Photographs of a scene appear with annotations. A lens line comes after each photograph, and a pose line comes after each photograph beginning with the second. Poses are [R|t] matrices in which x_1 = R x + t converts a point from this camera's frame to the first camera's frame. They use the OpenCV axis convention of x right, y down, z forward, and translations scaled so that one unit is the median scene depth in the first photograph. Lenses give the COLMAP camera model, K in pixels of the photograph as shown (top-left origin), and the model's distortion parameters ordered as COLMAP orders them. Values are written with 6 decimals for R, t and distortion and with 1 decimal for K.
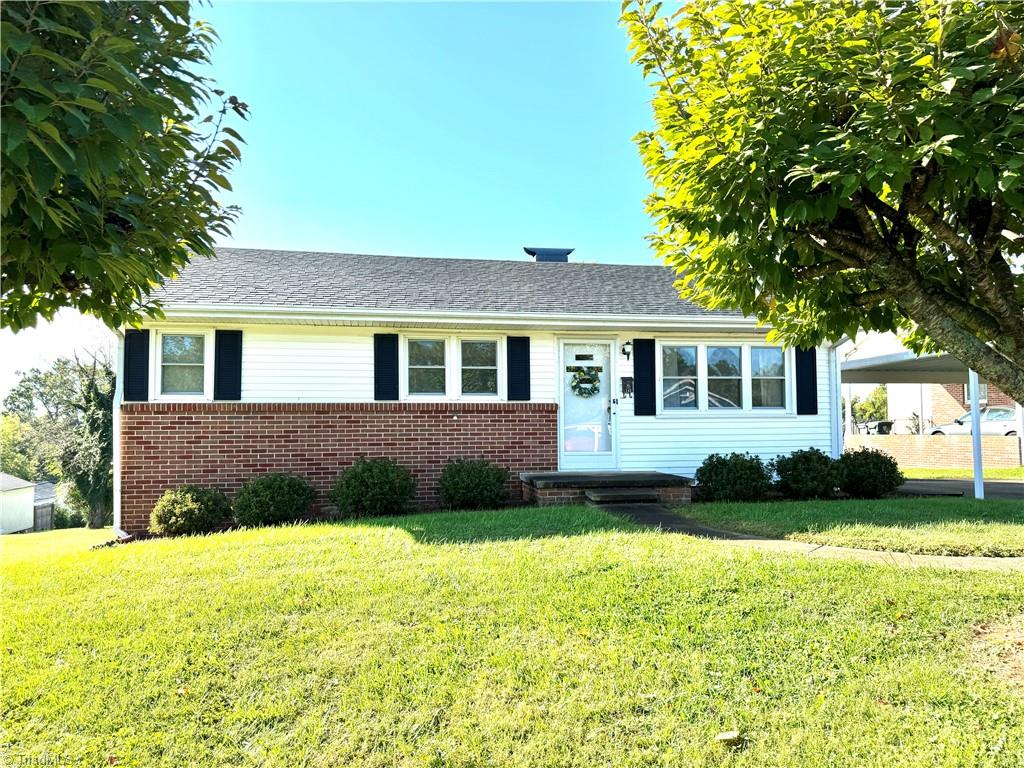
lens RADIAL K [[709.4, 0, 512.0], [0, 709.4, 384.0], [0, 0, 1]] dist [0.003647, 0.000340]
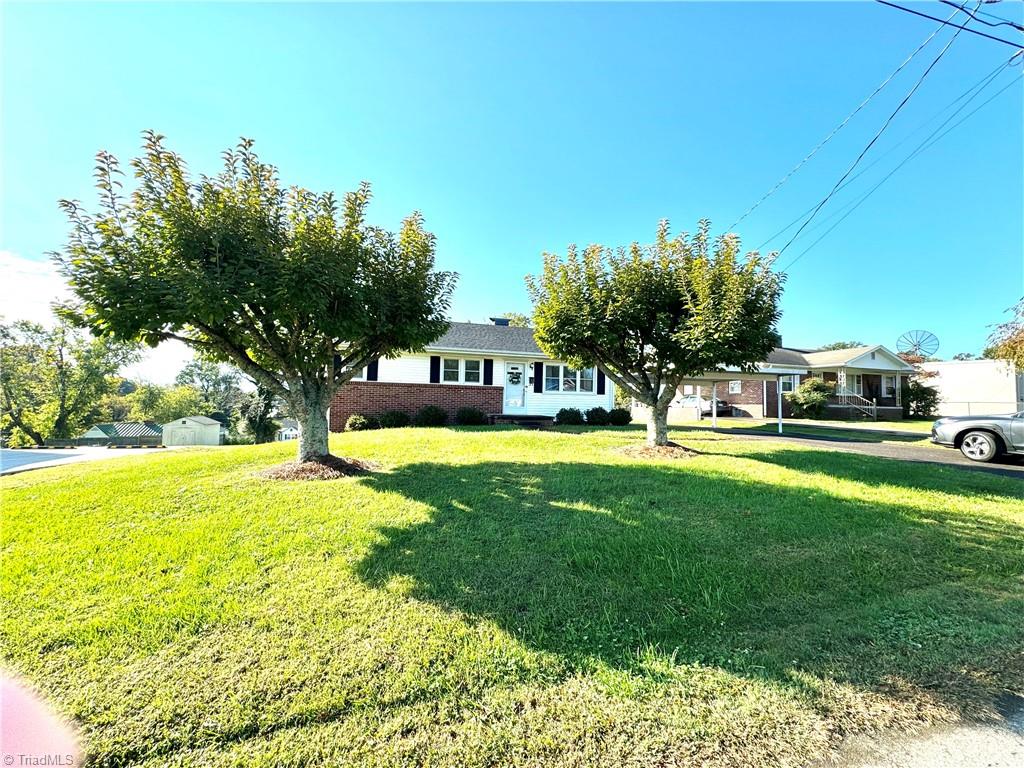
lens RADIAL K [[427.8, 0, 512.0], [0, 427.8, 384.0], [0, 0, 1]] dist [-0.001663, -0.000100]
pose [[0.994554, 0.034607, 0.098306, -0.053963], [-0.035756, 0.999311, 0.009945, 0.001745], [-0.097894, -0.013406, 0.995107, -0.498022]]
